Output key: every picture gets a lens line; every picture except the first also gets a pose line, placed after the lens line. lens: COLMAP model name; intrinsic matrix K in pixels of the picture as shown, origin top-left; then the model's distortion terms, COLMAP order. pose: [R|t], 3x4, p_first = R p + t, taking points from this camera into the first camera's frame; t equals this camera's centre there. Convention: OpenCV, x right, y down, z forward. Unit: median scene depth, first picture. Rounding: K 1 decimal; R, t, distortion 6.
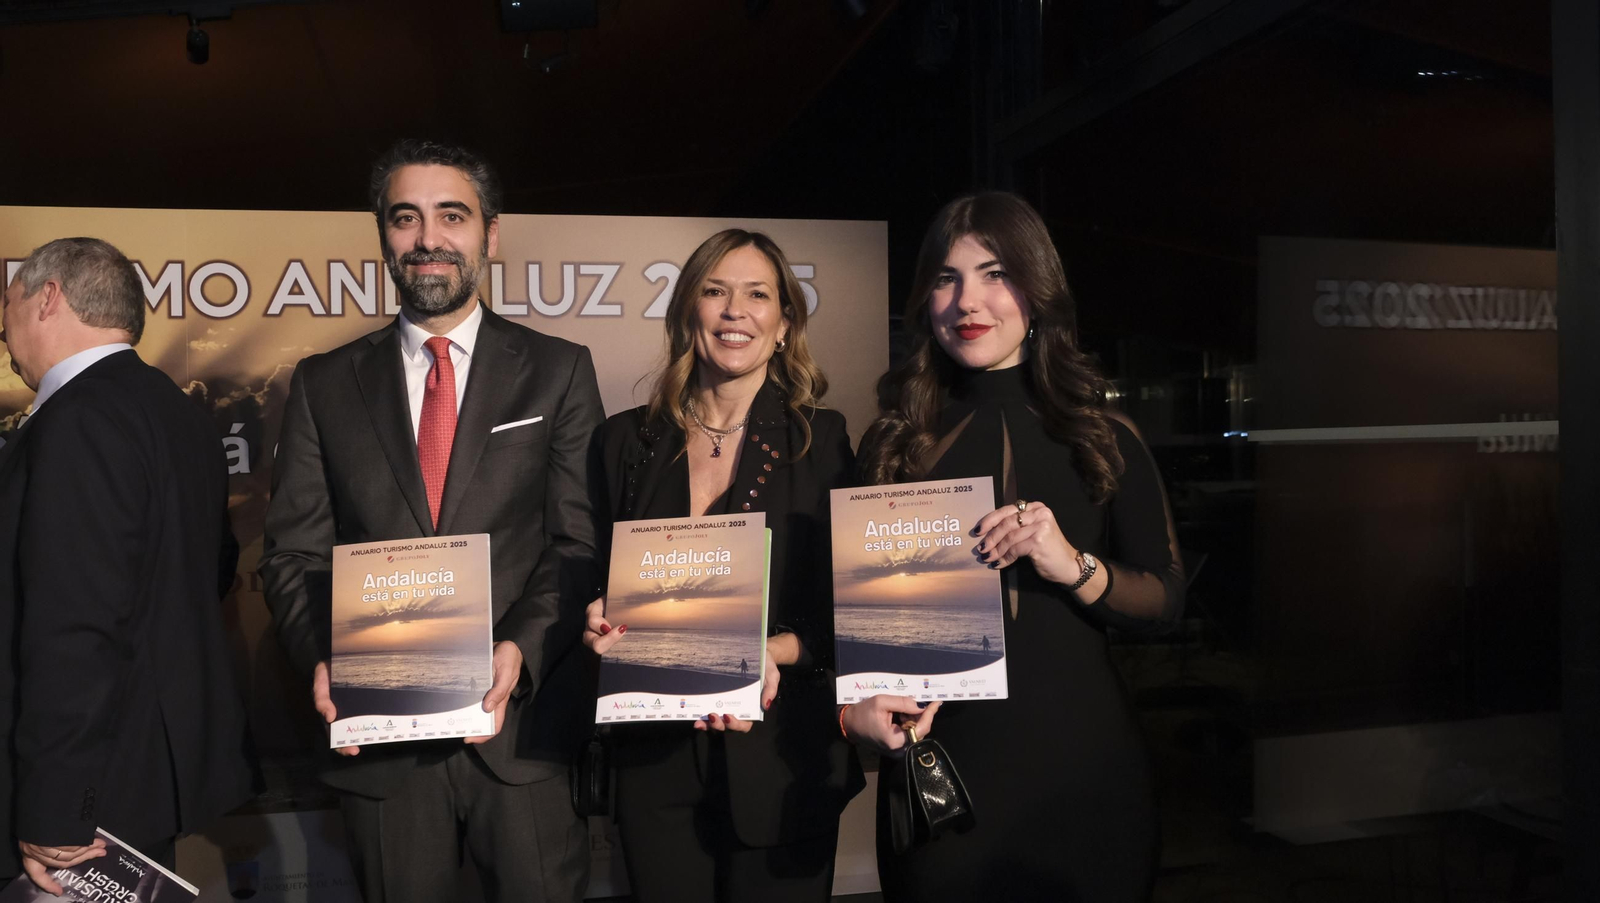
lens RADIAL K [[1504.8, 0, 916.9], [0, 1504.8, 452.7], [0, 0, 1]] dist [-0.067466, 0.017957]
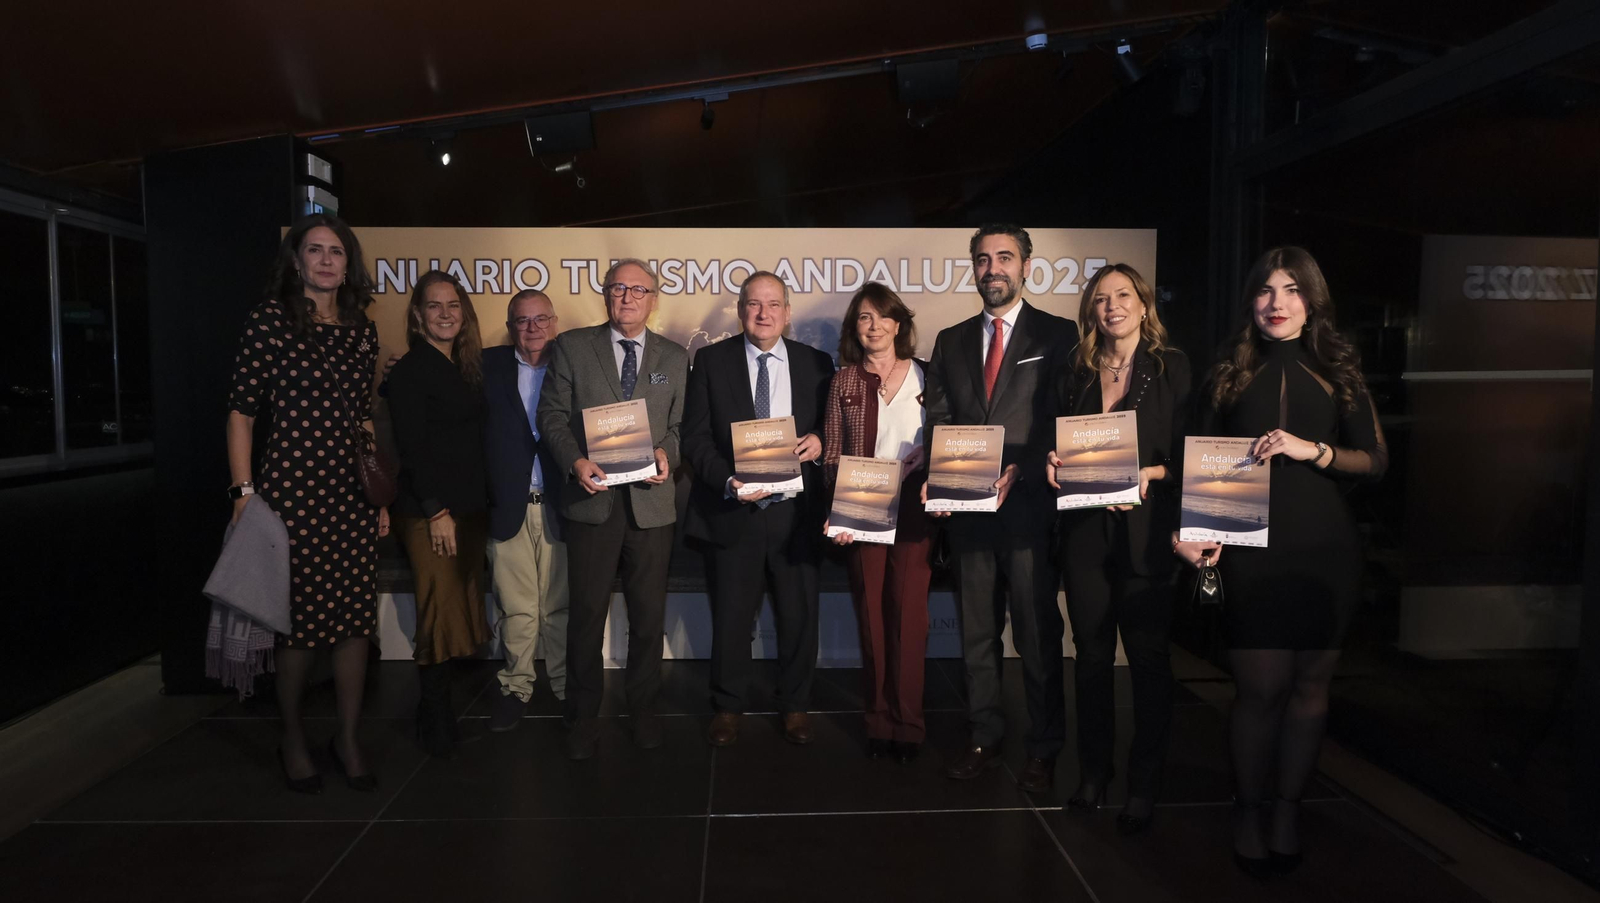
lens RADIAL K [[1180.6, 0, 796.7], [0, 1180.6, 462.9], [0, 0, 1]] dist [-0.048023, 0.051966]
pose [[0.968113, 0.034614, -0.248112, -0.150261], [-0.018249, 0.997521, 0.067956, 0.013781], [0.249849, -0.061261, 0.966345, -0.541417]]
